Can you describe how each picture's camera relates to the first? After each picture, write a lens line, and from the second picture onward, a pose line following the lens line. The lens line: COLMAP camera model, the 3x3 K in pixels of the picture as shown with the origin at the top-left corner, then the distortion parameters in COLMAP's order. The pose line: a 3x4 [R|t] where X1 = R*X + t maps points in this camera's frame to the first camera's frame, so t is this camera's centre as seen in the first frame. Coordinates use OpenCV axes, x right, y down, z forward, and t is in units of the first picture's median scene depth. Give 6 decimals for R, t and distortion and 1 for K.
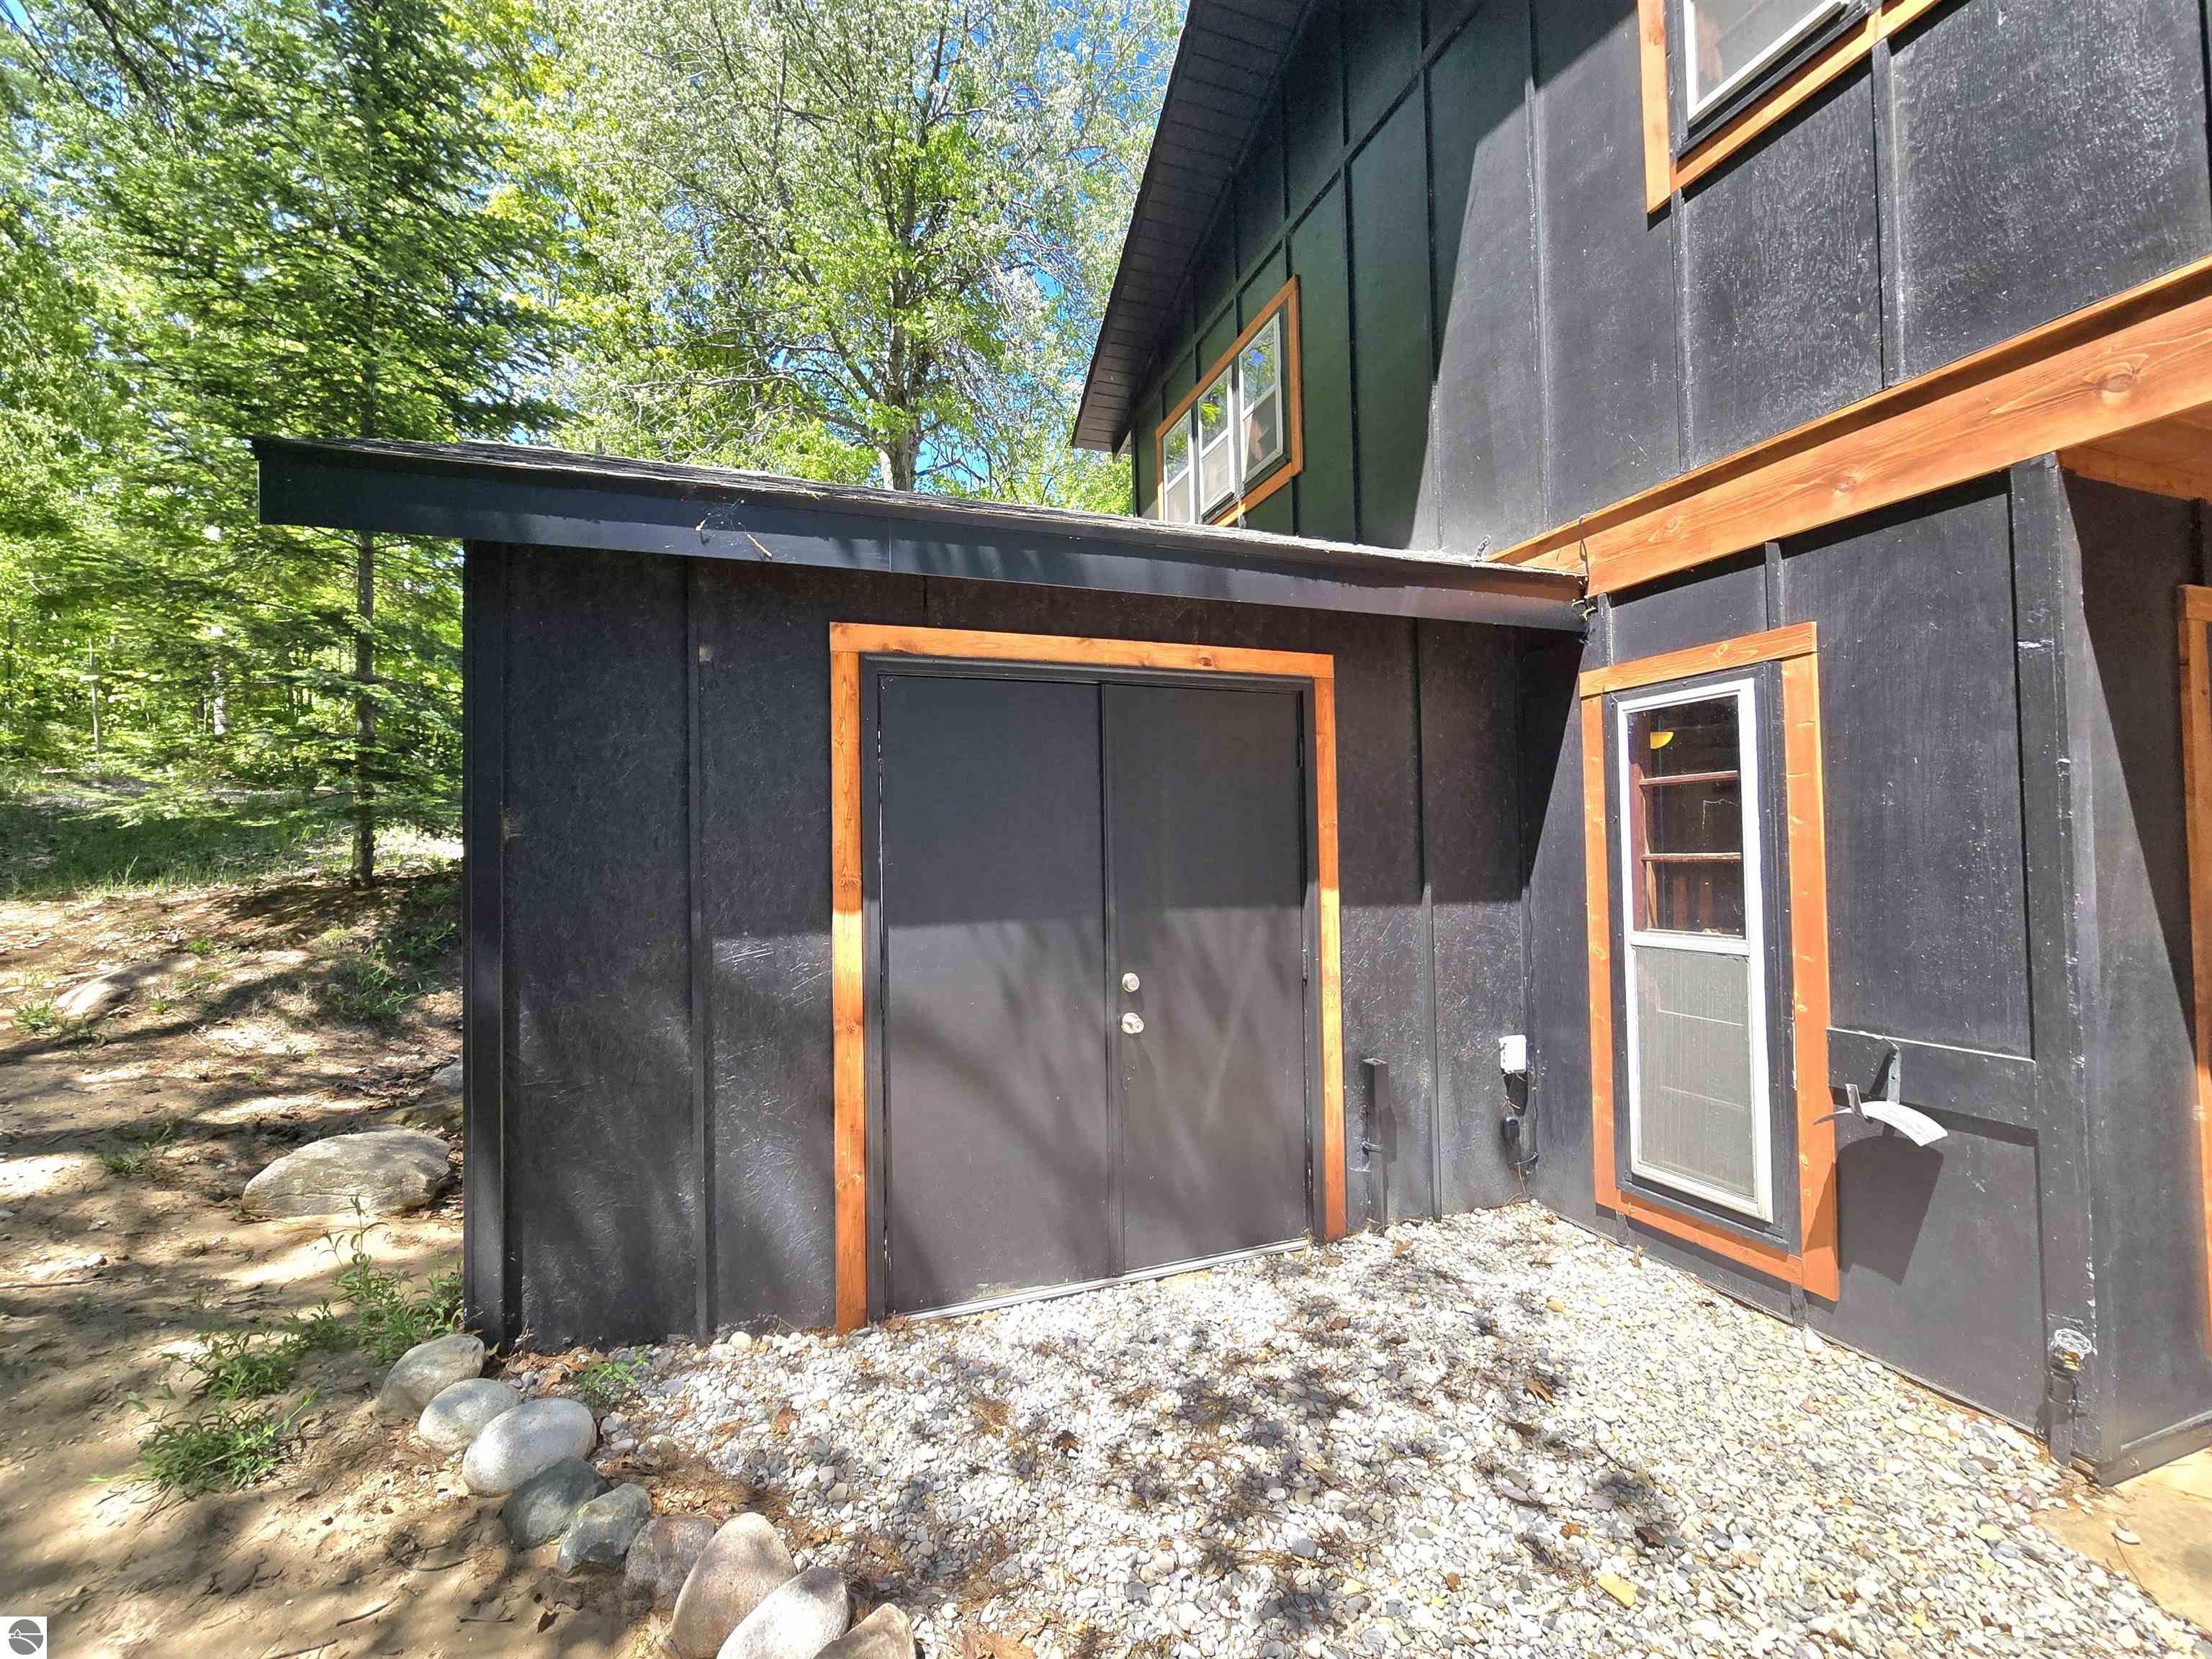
lens RADIAL K [[910.9, 0, 1100.9], [0, 910.9, 821.1], [0, 0, 1]] dist [-0.018477, 0.000039]
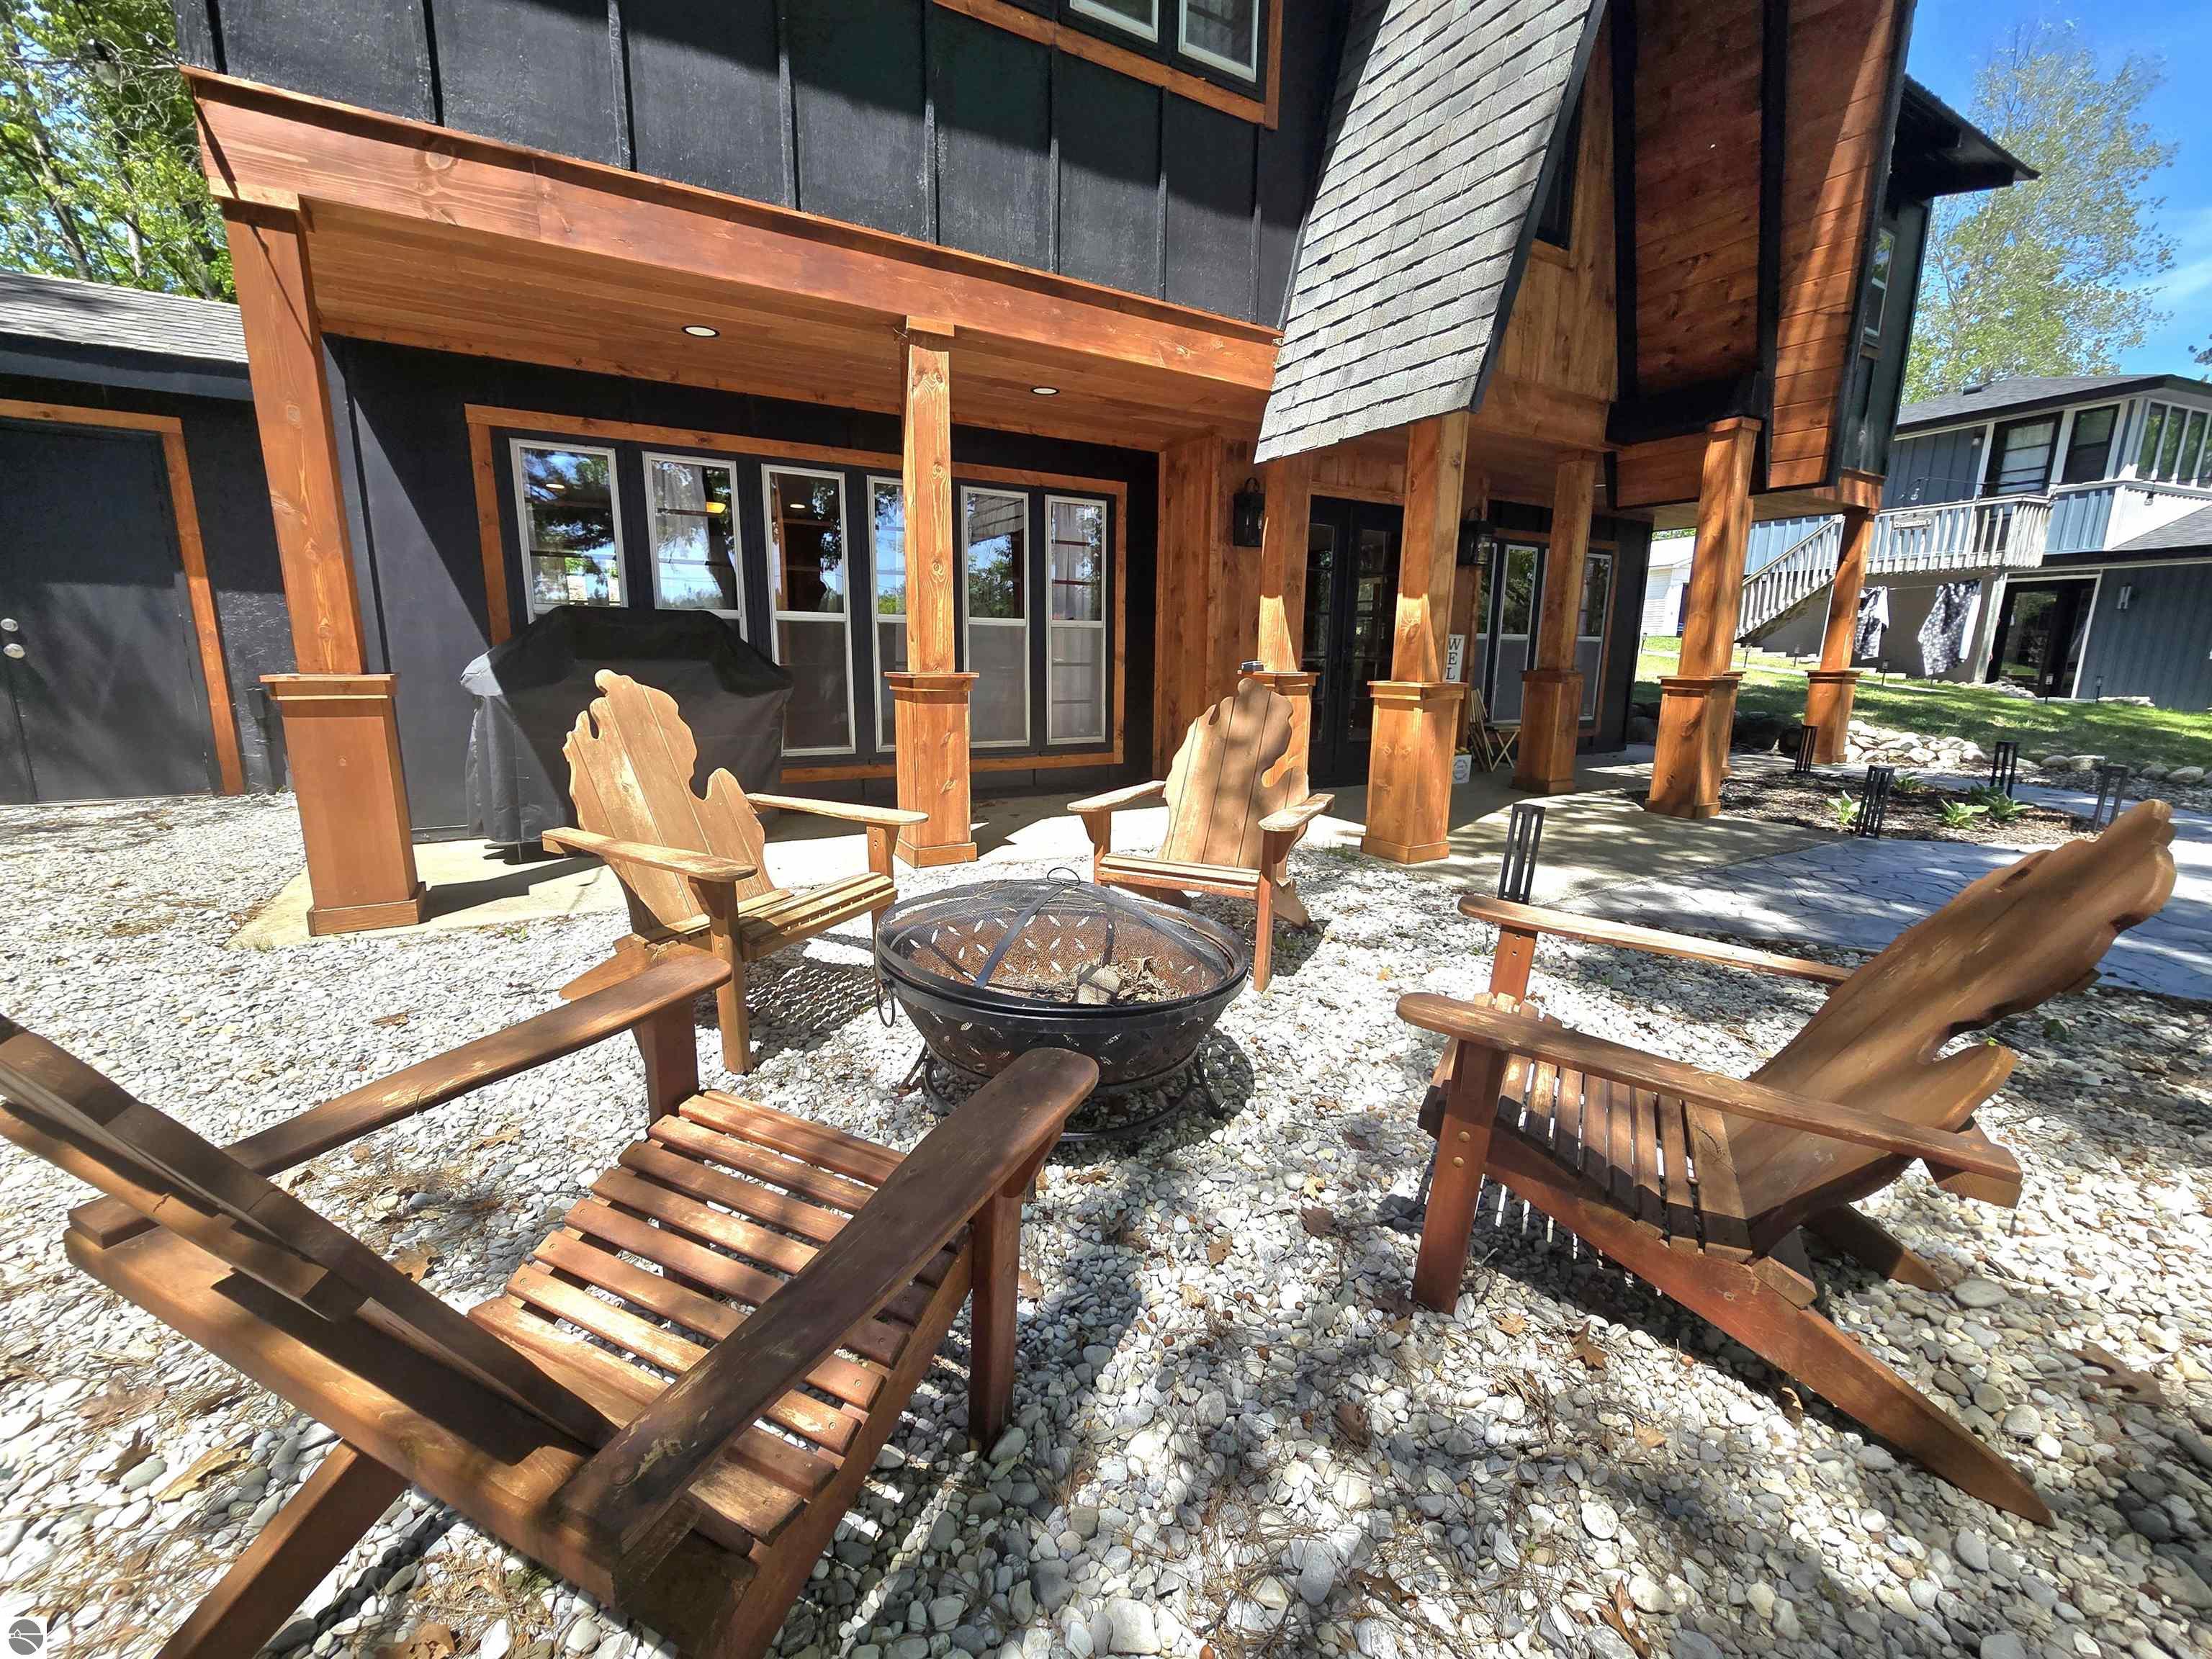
lens RADIAL K [[915.5, 0, 1092.9], [0, 915.5, 834.8], [0, 0, 1]] dist [-0.003393, 0.000511]
pose [[0.984303, -0.003933, 0.176443, 1.552867], [-0.036662, 0.973386, 0.226219, 0.097545], [-0.172637, -0.229137, 0.957963, -0.910855]]
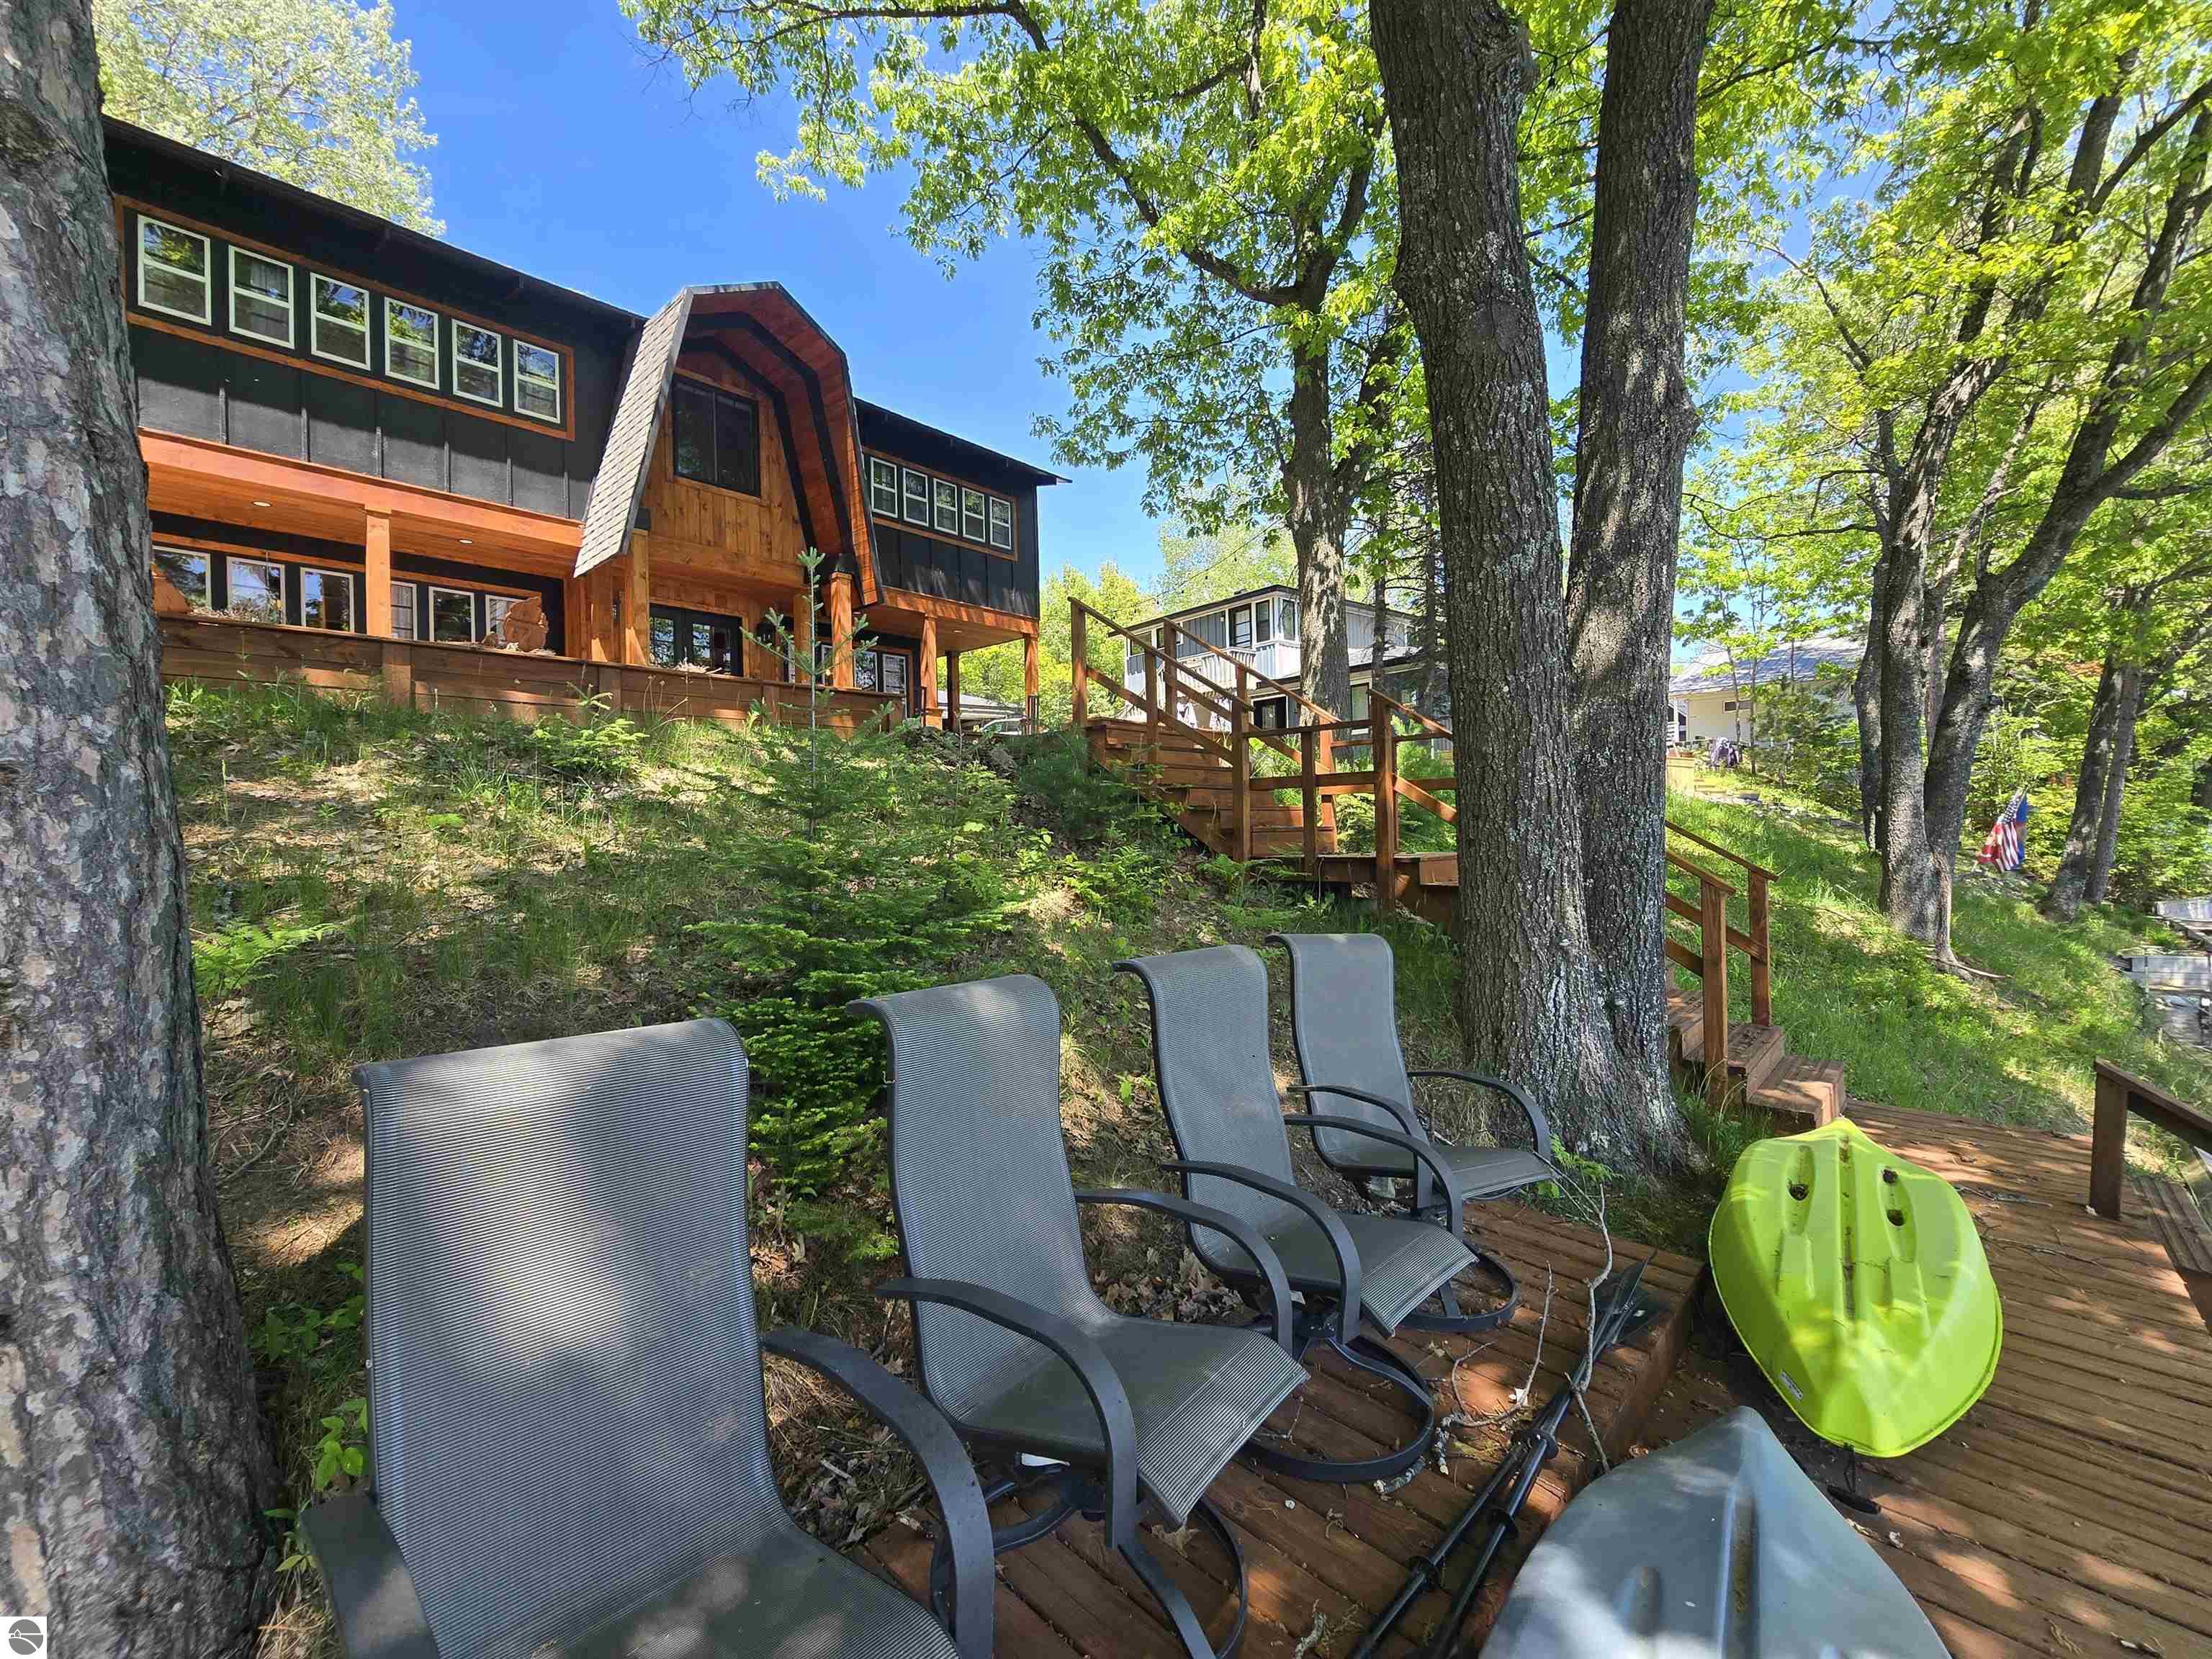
lens RADIAL K [[910.9, 0, 1100.9], [0, 910.9, 821.1], [0, 0, 1]] dist [-0.018477, 0.000039]
pose [[0.882532, -0.004531, 0.470230, 2.244388], [0.001789, 0.999979, 0.006278, 0.699091], [-0.470248, -0.004700, 0.882522, -3.152731]]
